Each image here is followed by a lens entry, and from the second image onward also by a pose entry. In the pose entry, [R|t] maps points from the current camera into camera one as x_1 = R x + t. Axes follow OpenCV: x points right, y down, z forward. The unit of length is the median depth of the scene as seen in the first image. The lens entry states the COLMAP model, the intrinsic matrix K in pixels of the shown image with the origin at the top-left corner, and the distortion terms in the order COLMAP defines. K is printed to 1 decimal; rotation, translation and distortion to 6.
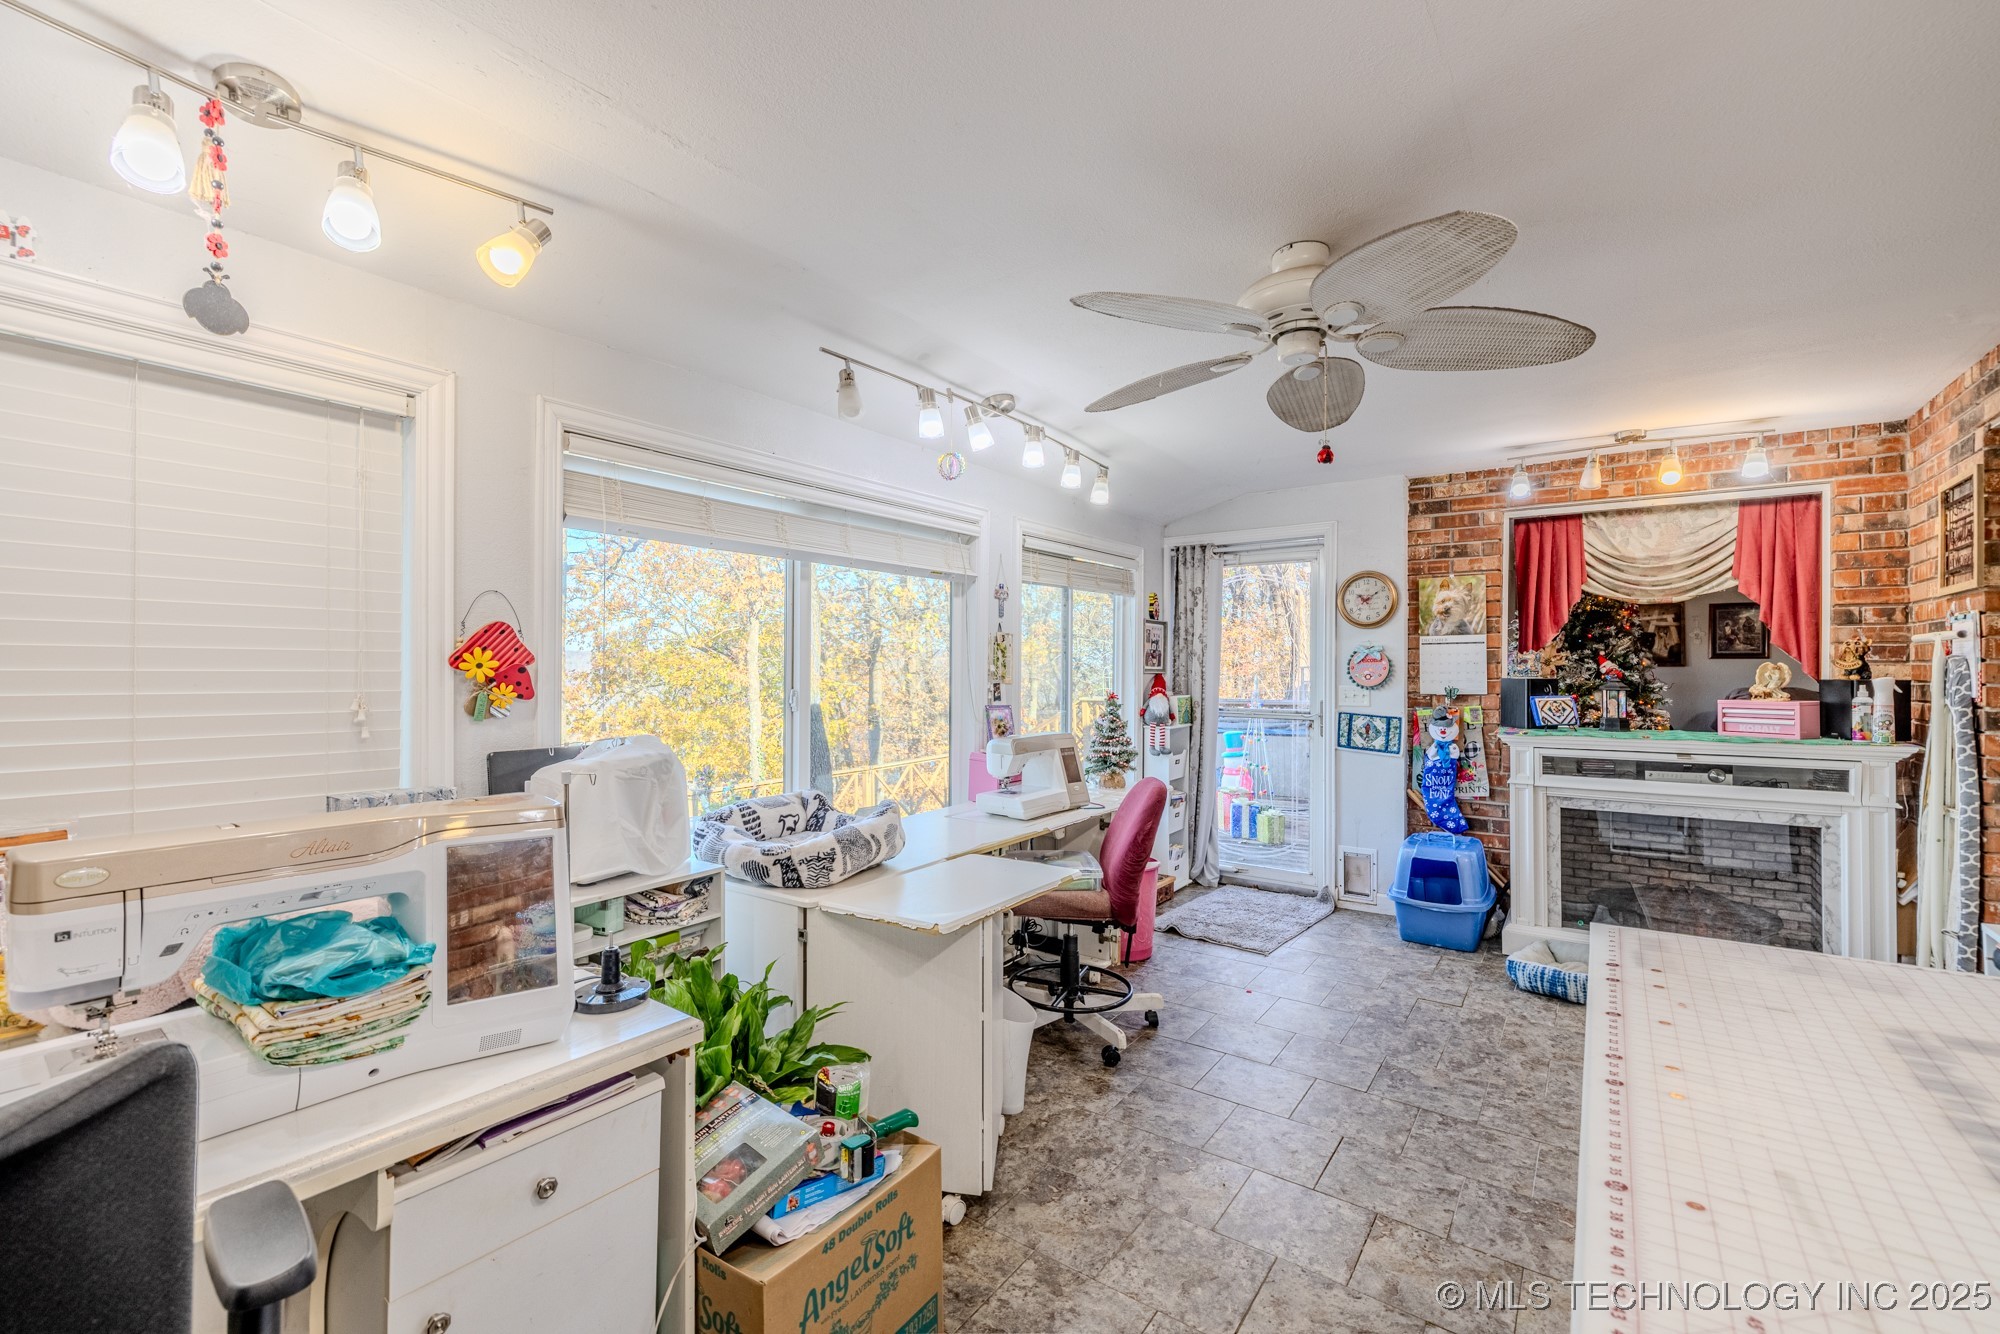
lens RADIAL K [[844.5, 0, 992.6], [0, 844.5, 666.9], [0, 0, 1]] dist [0.002961, 0.000375]
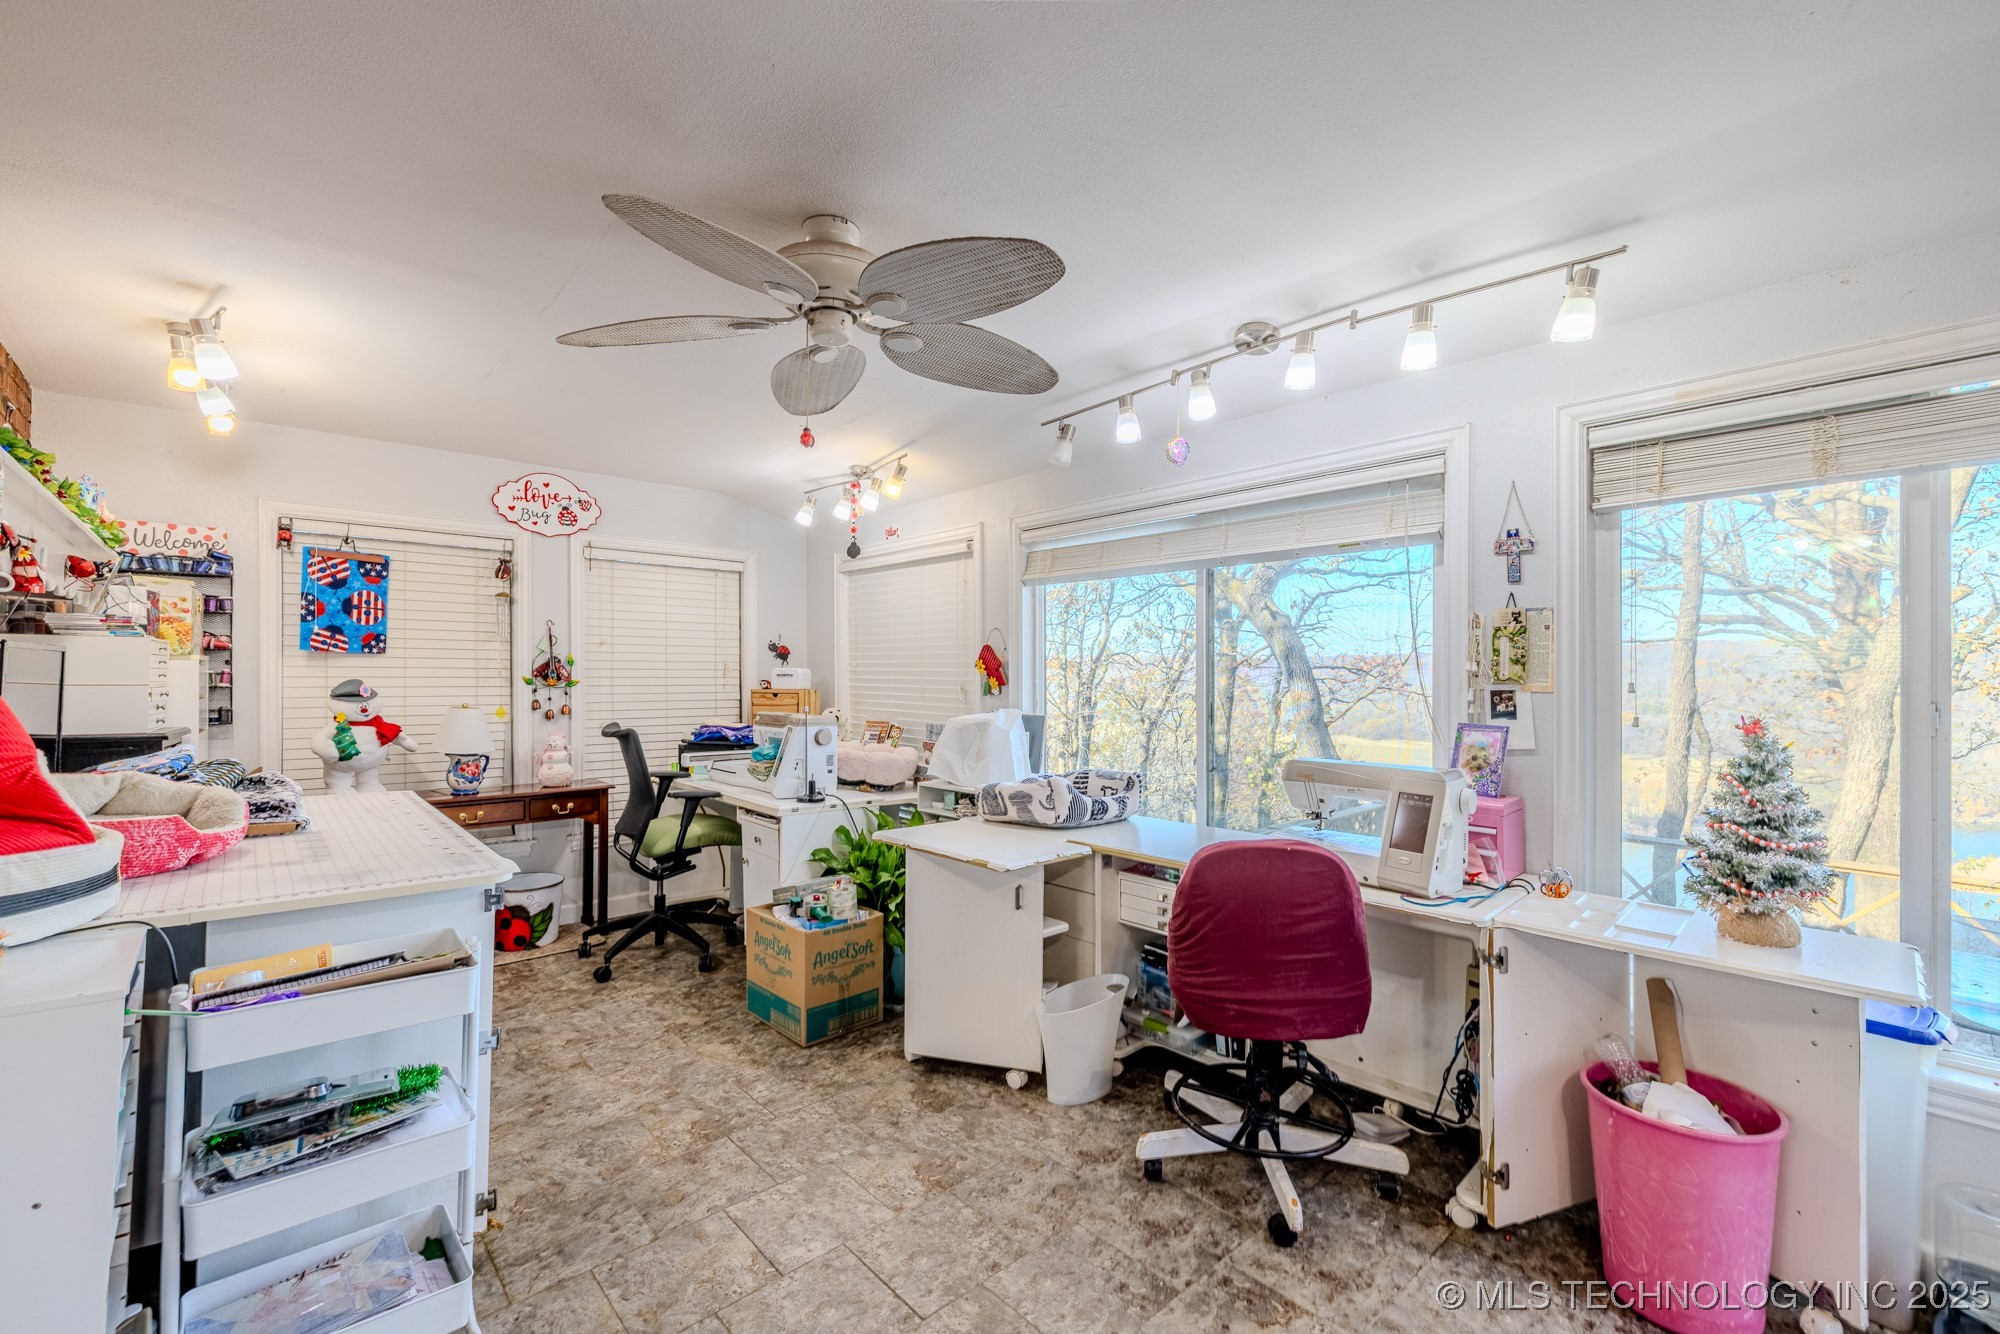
lens RADIAL K [[844.5, 0, 992.6], [0, 844.5, 666.9], [0, 0, 1]] dist [0.002961, 0.000375]
pose [[-0.211868, -0.009131, -0.977256, 0.807025], [-0.000694, 0.999958, -0.009193, 0.009388], [0.977298, -0.001269, -0.211865, 0.884261]]
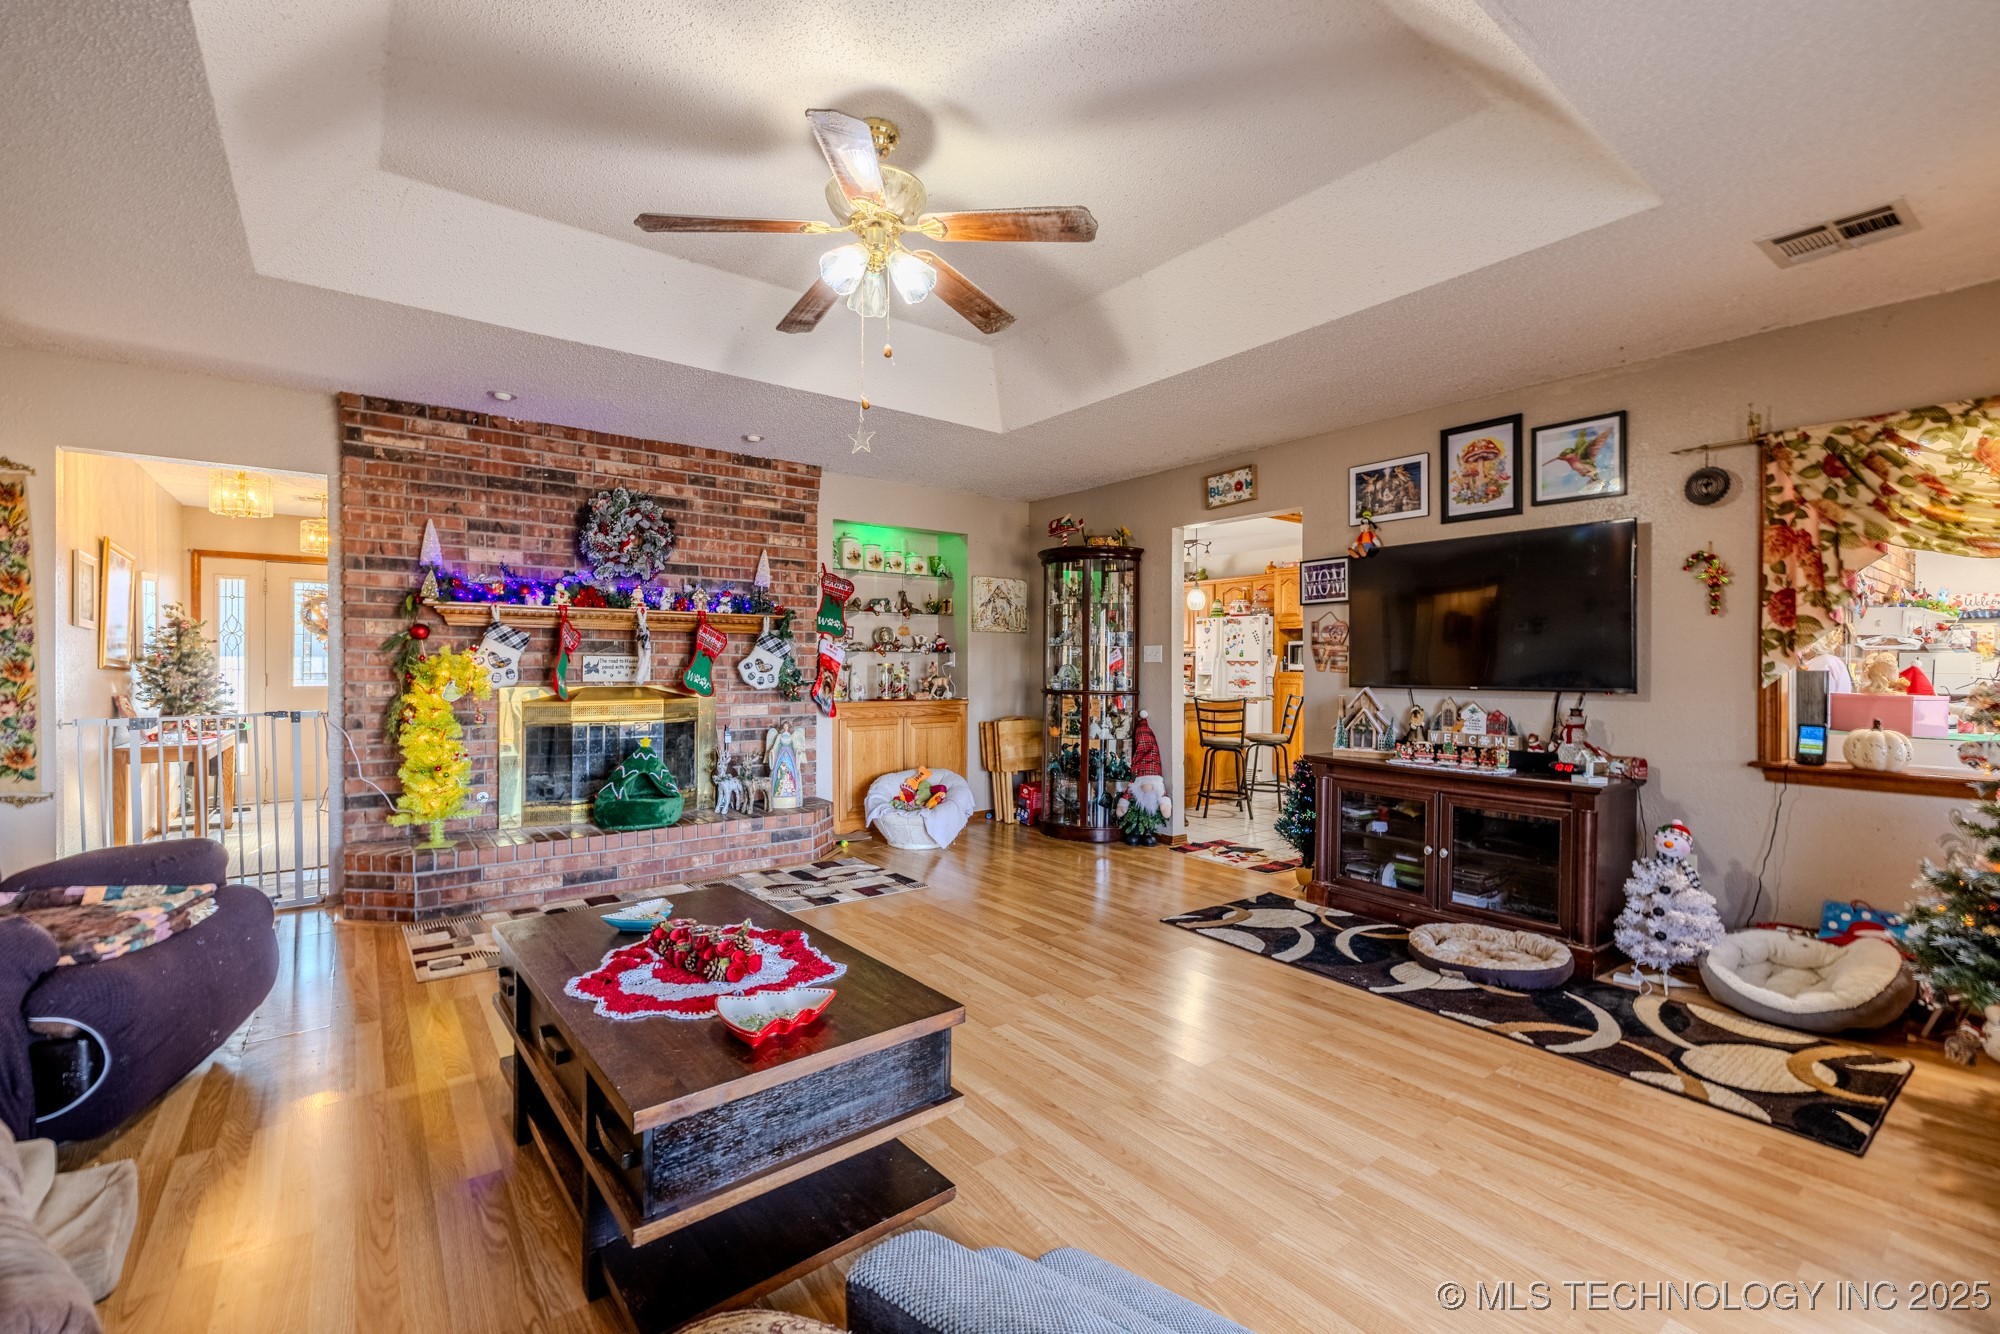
lens RADIAL K [[844.5, 0, 992.6], [0, 844.5, 666.9], [0, 0, 1]] dist [0.002961, 0.000375]
pose [[-0.956800, -0.004681, 0.290710, 1.660036], [-0.005177, 0.999986, -0.000936, 0.017953], [-0.290702, -0.002401, -0.956811, 2.265371]]
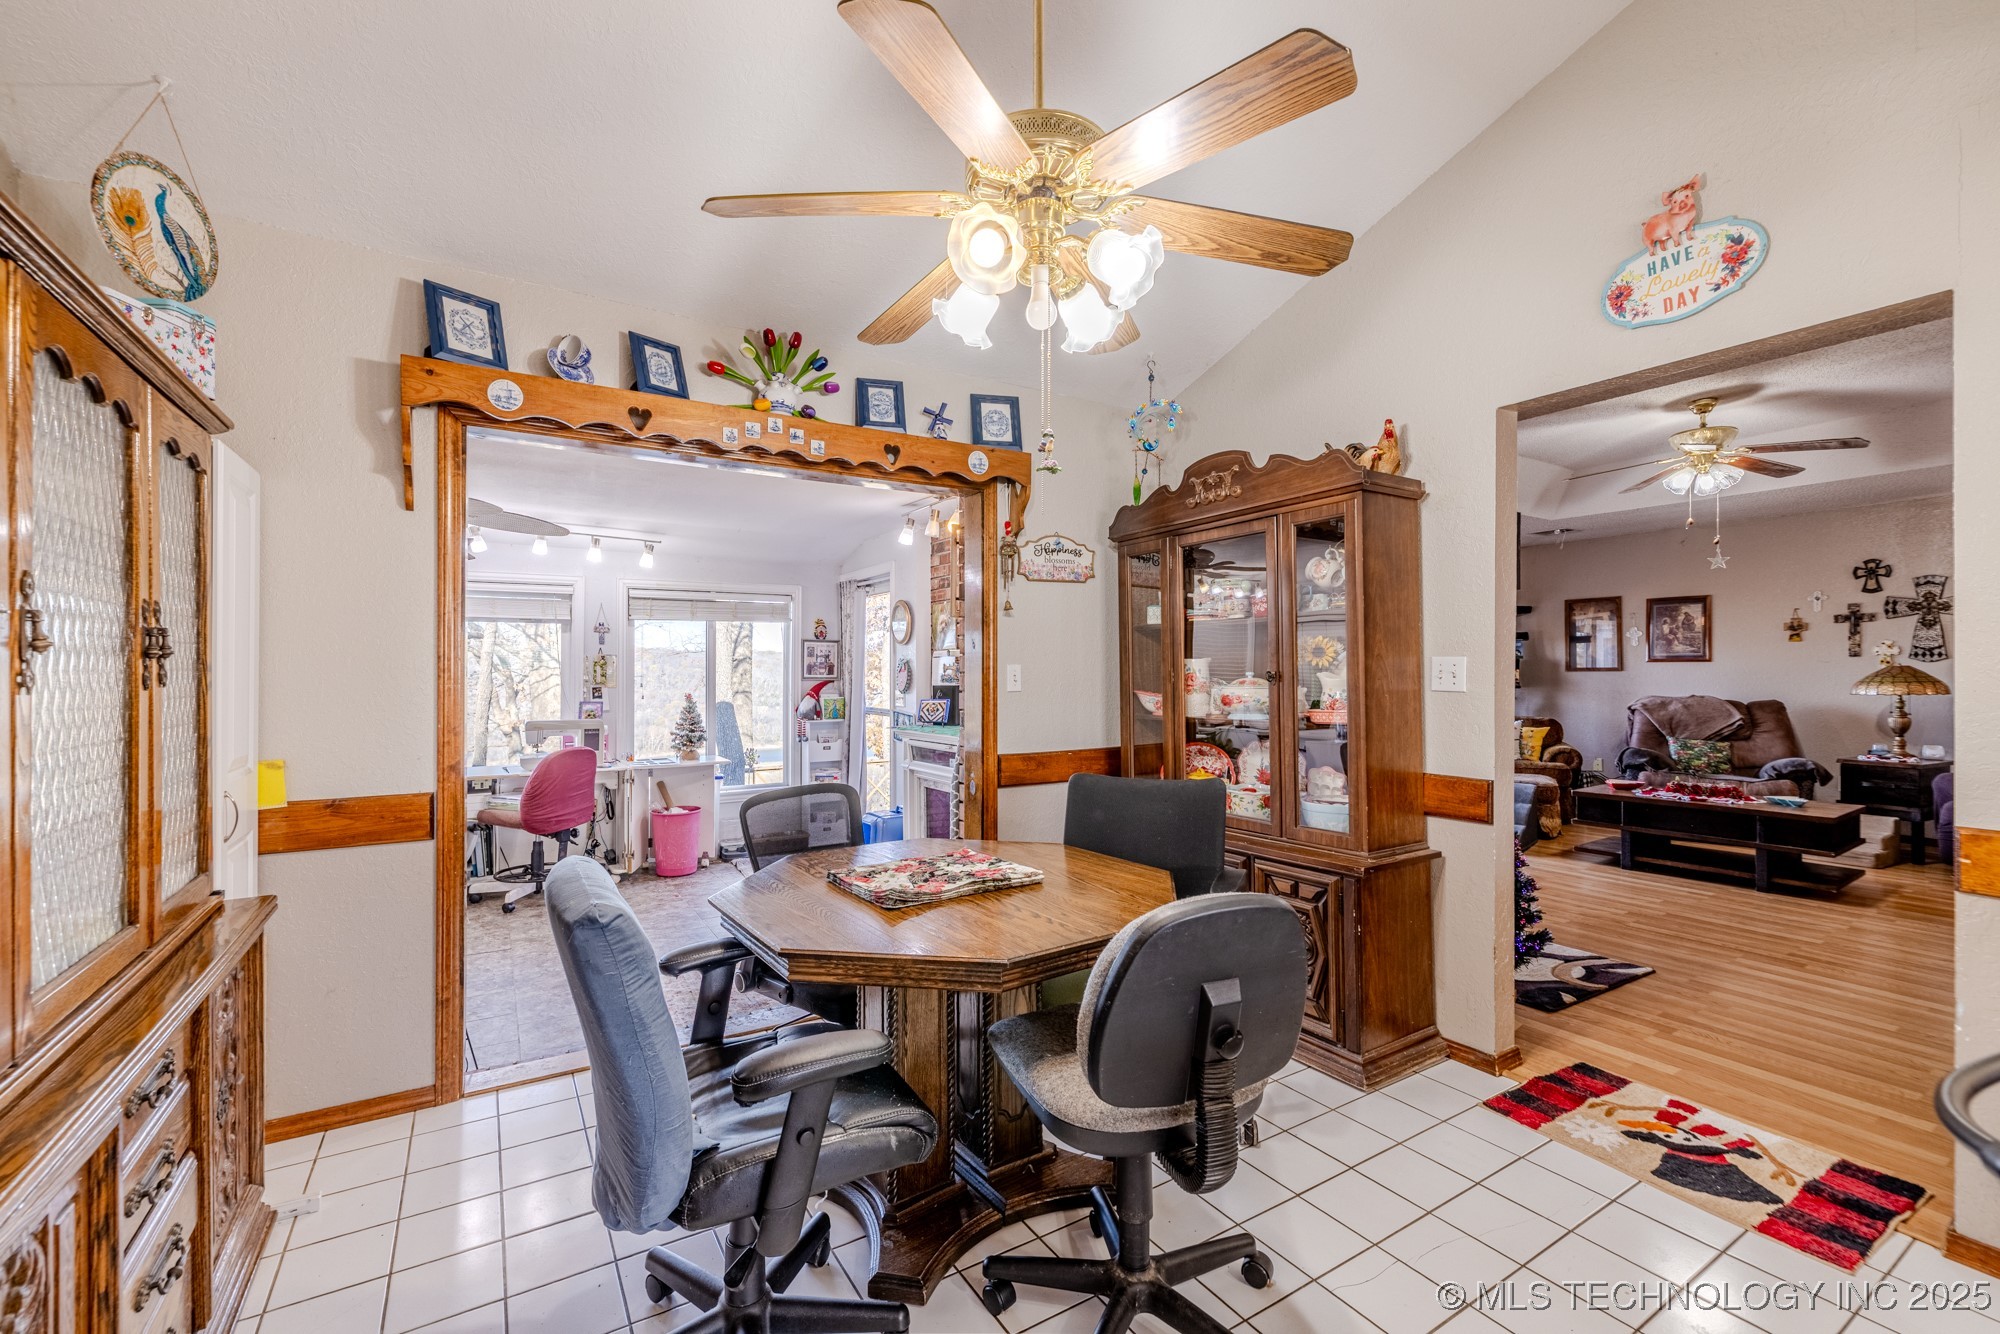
lens RADIAL K [[844.5, 0, 992.6], [0, 844.5, 666.9], [0, 0, 1]] dist [0.002961, 0.000375]
pose [[0.921135, -0.003387, -0.389229, 1.473221], [0.003377, 0.999994, -0.000712, -0.016317], [0.389229, -0.000659, 0.921141, -0.163012]]
